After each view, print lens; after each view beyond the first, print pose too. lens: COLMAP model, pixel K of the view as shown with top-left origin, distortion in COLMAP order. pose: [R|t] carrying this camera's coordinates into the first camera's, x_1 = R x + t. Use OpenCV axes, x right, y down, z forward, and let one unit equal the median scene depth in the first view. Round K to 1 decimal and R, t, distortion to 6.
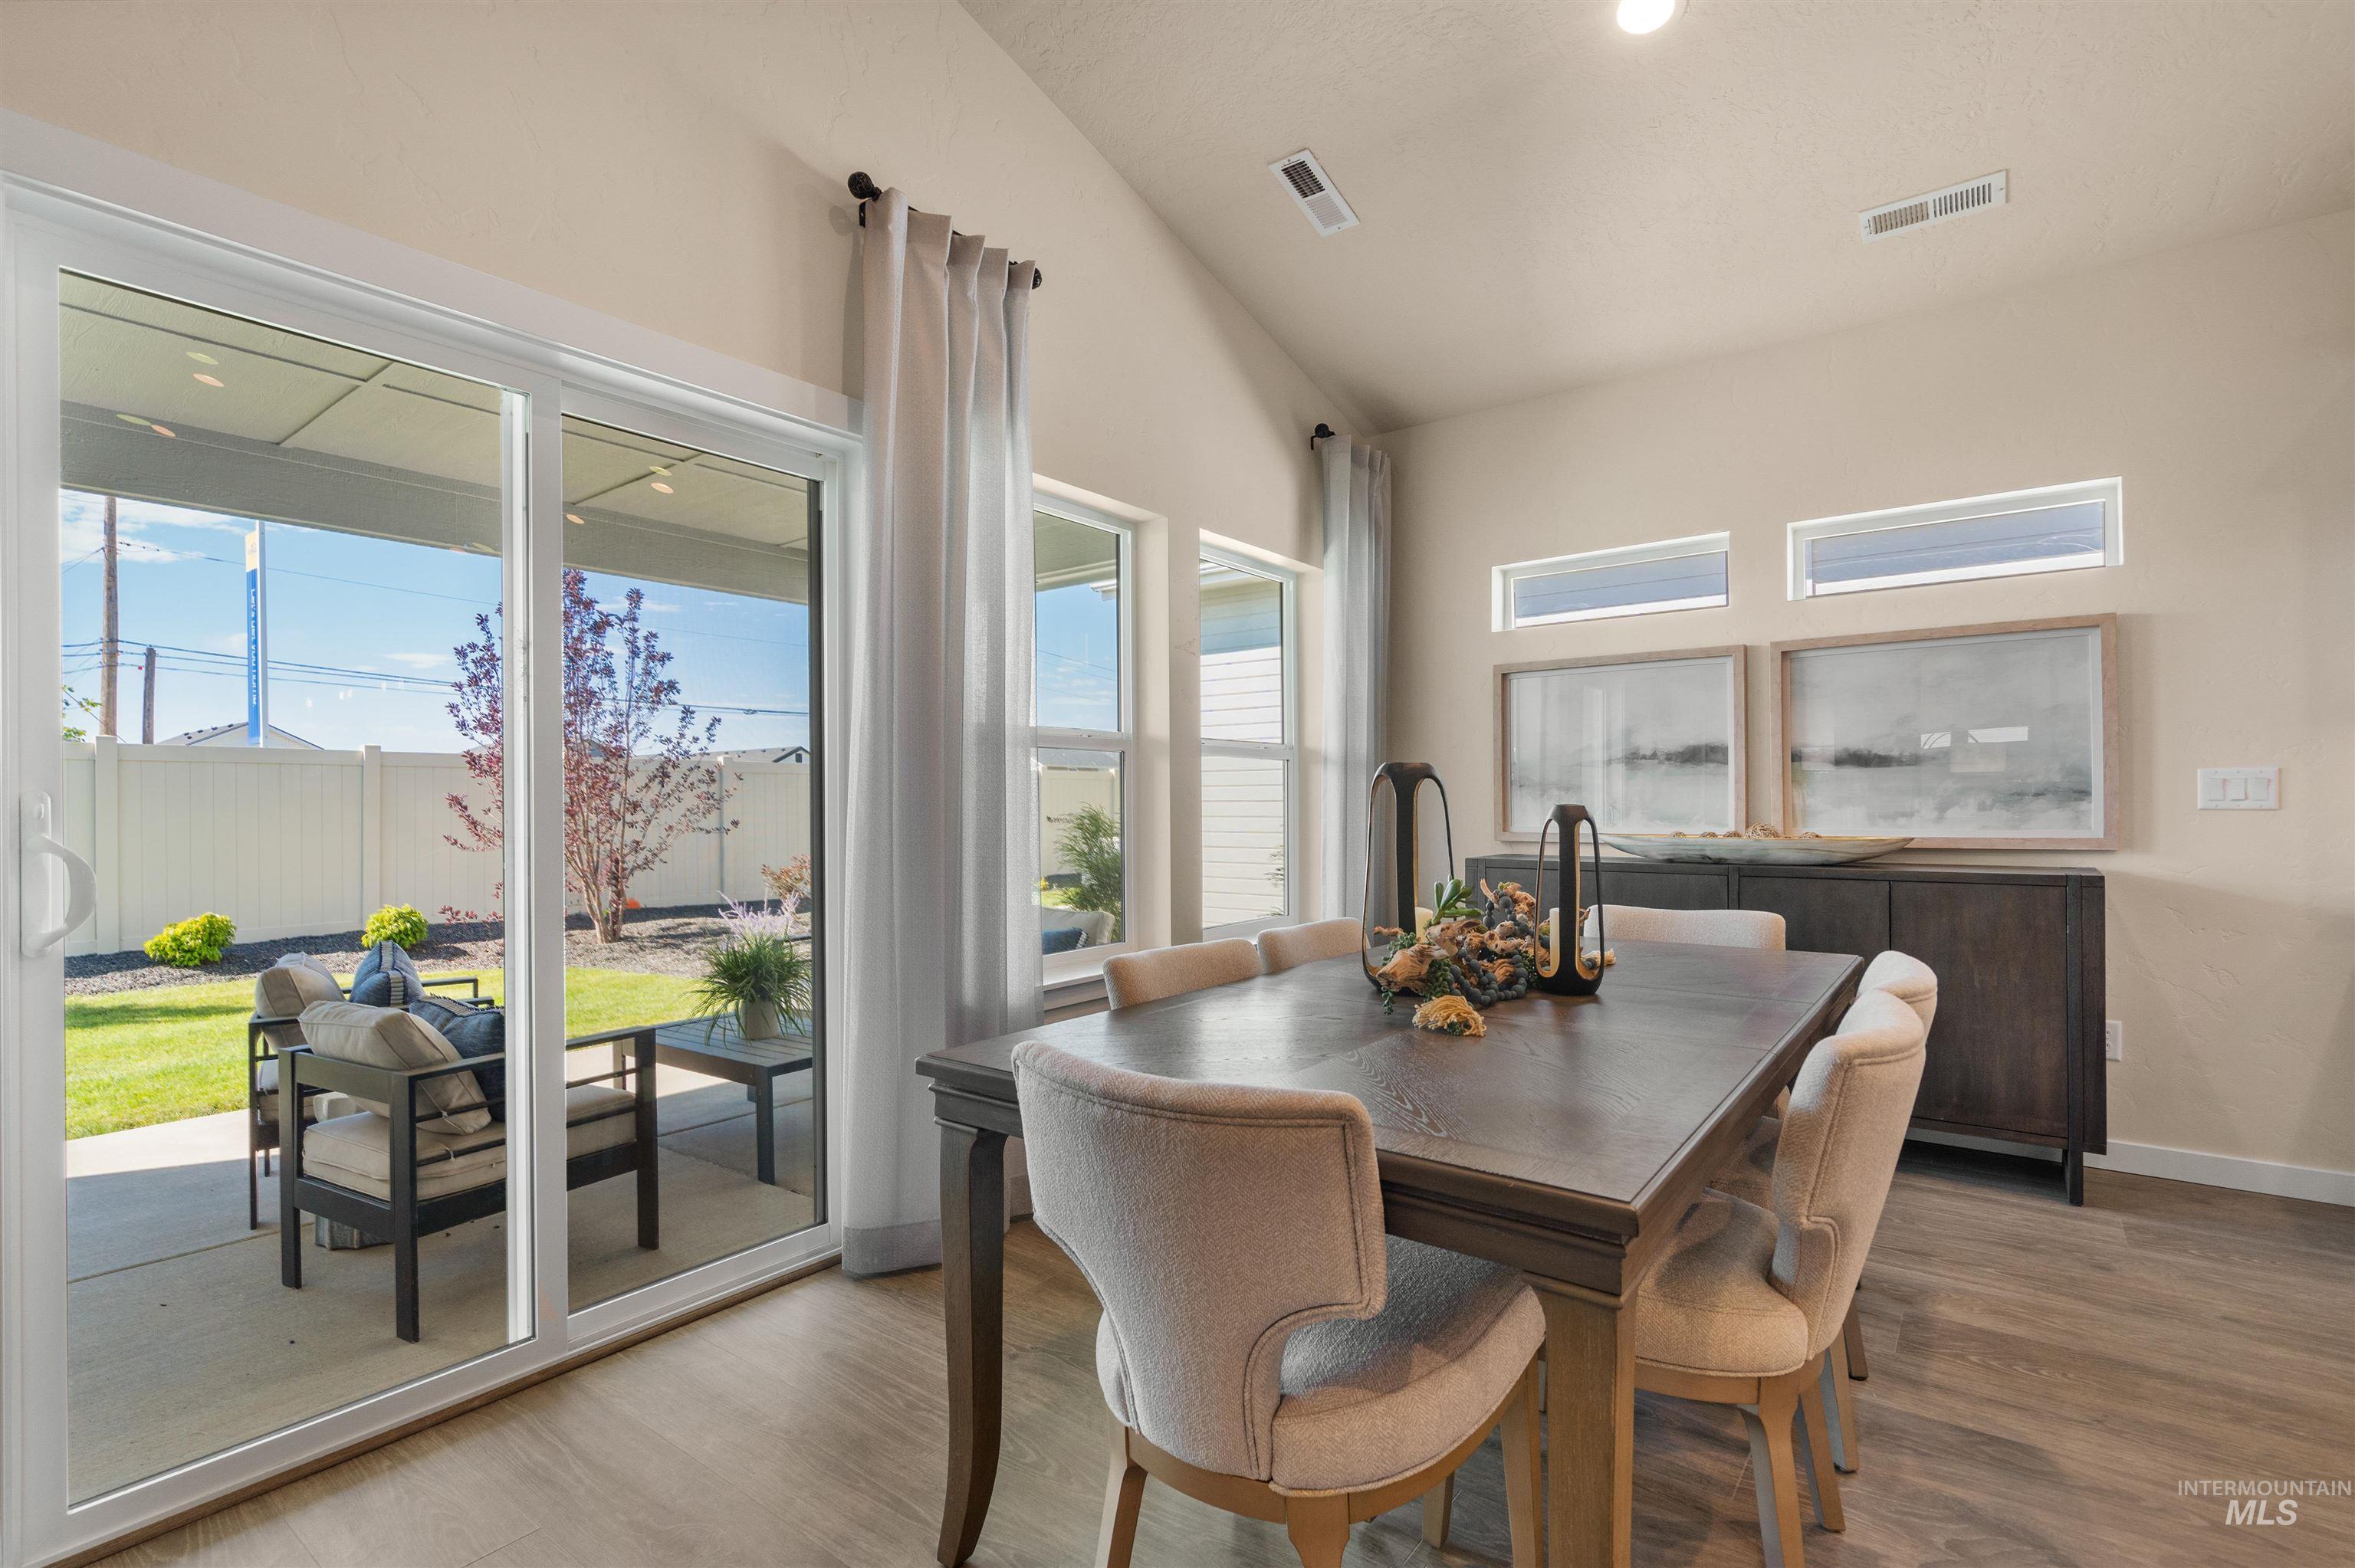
lens RADIAL K [[1084.4, 0, 1168.4], [0, 1084.4, 799.5], [0, 0, 1]] dist [-0.000781, -0.000111]
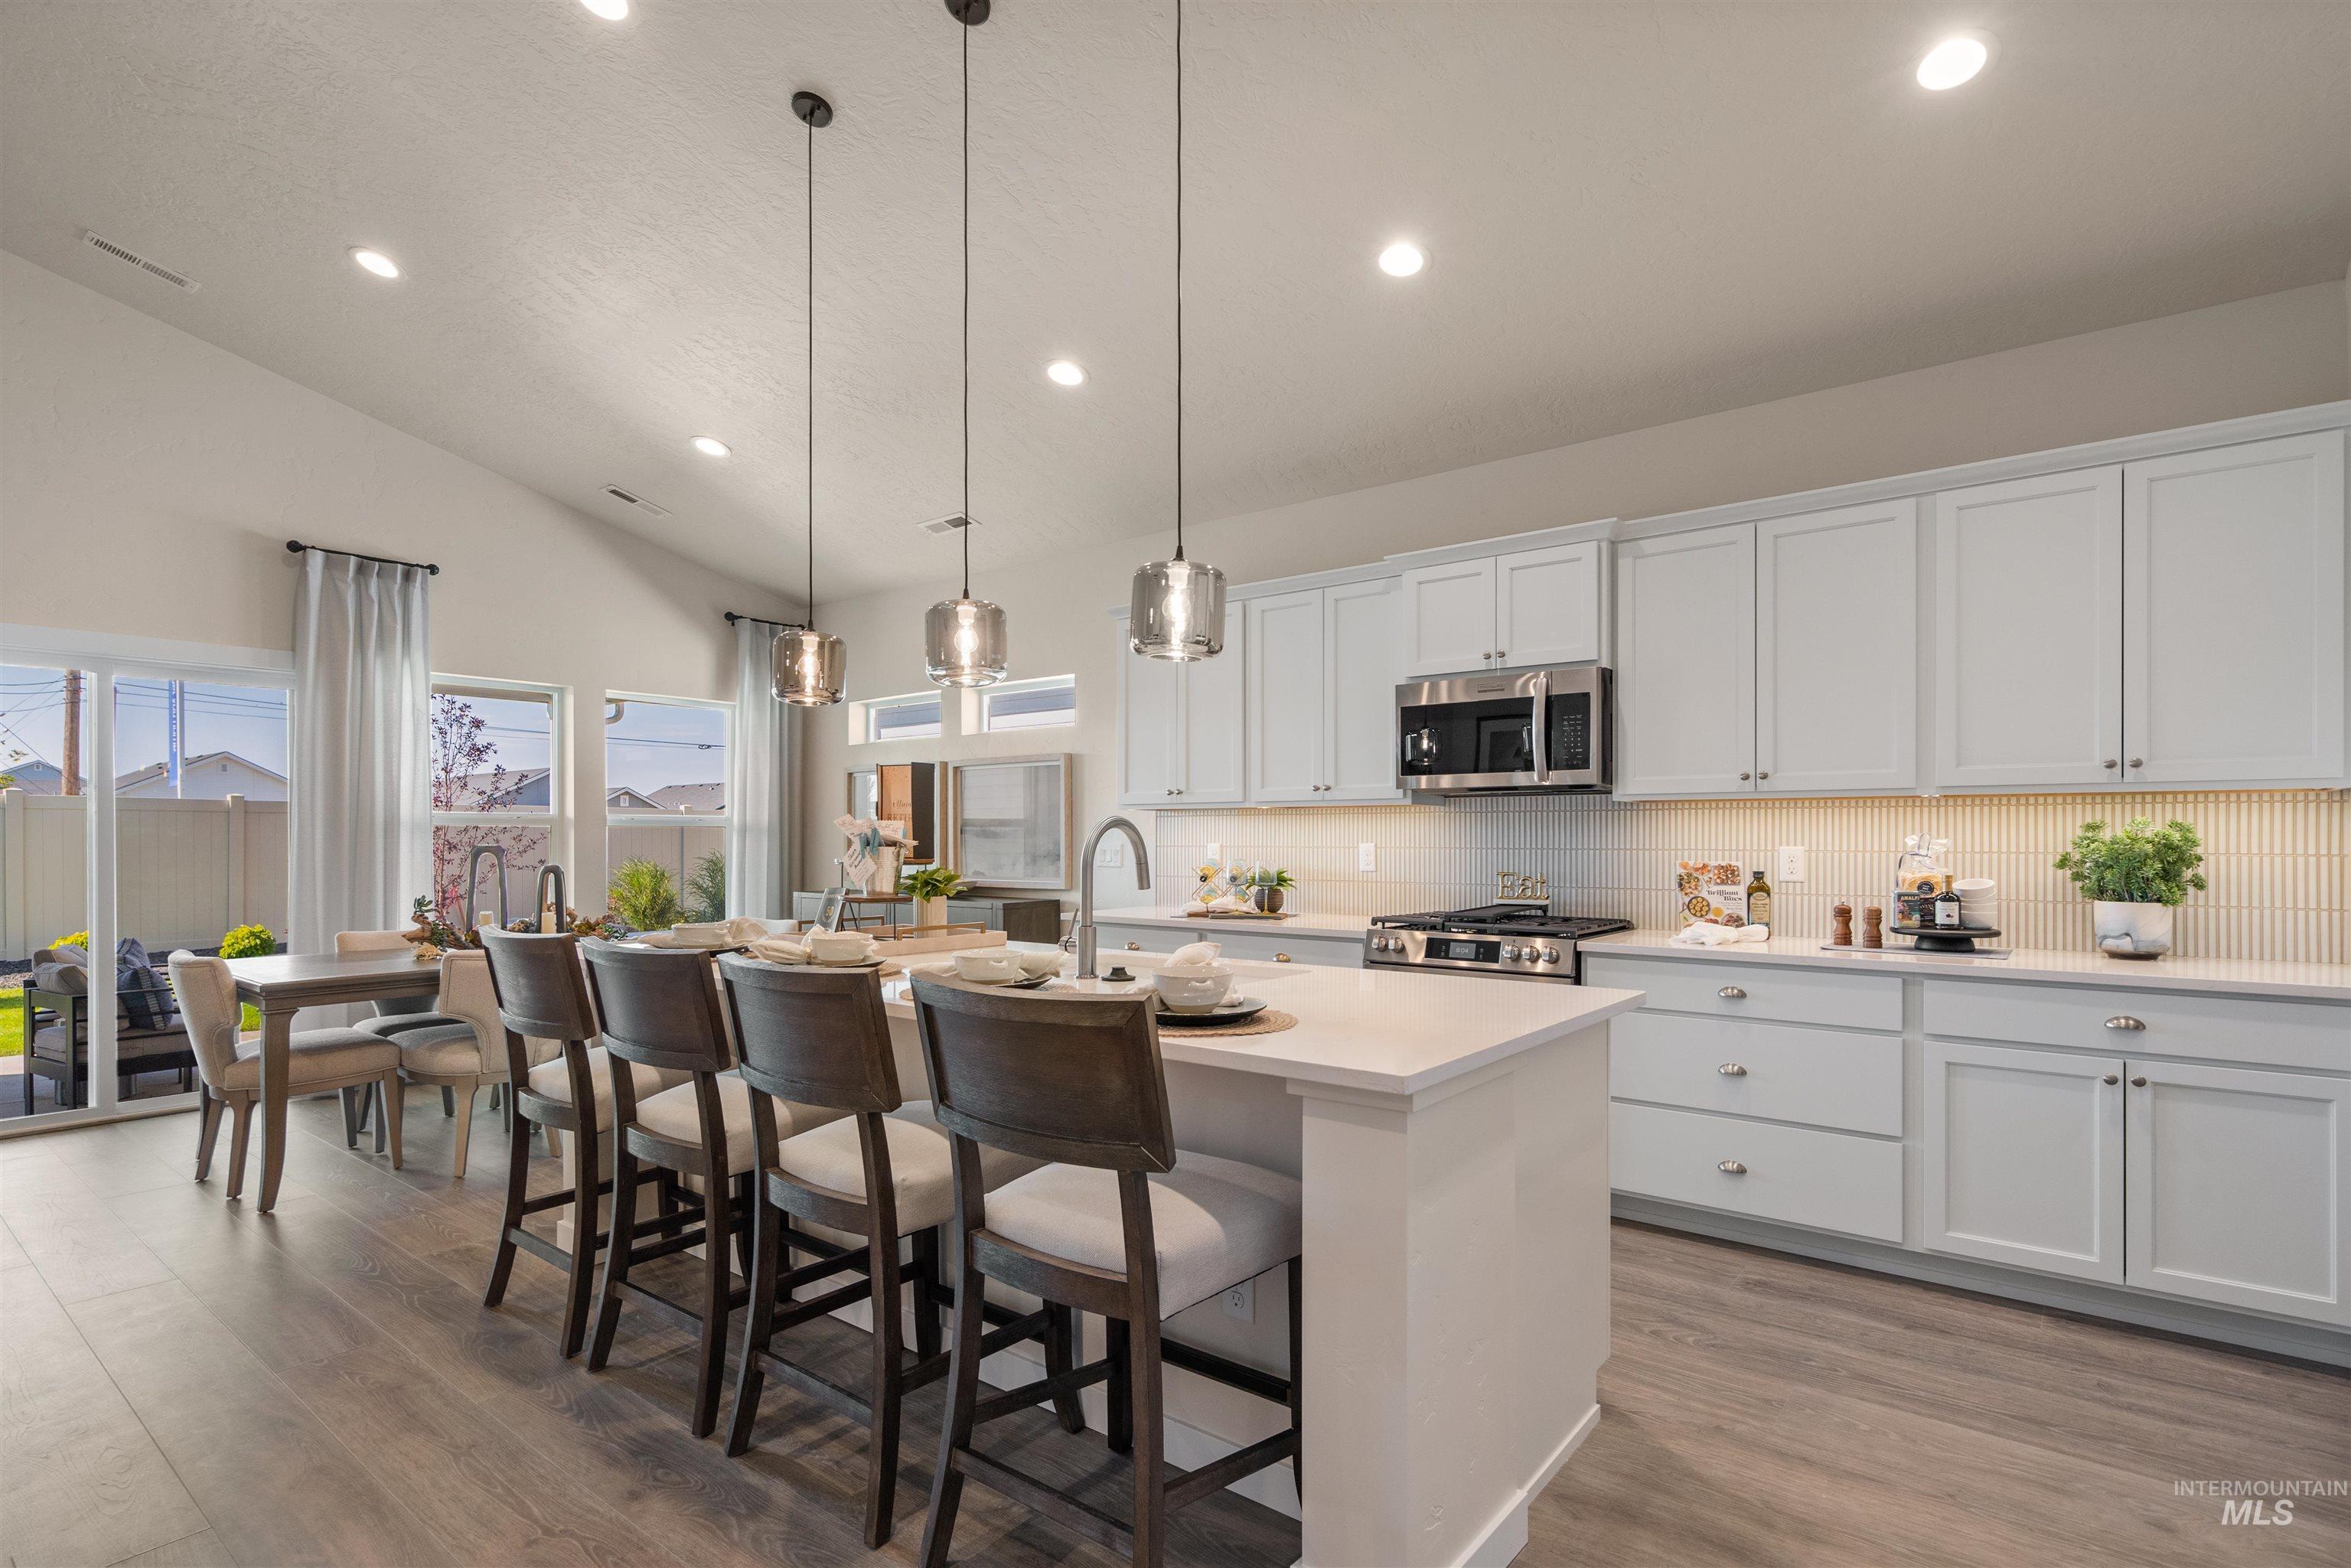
lens RADIAL K [[1139.1, 0, 1118.2], [0, 1139.1, 831.7], [0, 0, 1]] dist [0.043091, -0.000122]
pose [[0.998239, 0.006710, -0.058946, 0.792556], [-0.006779, 0.999977, -0.000971, -0.033670], [0.058938, 0.001369, 0.998261, -0.605585]]
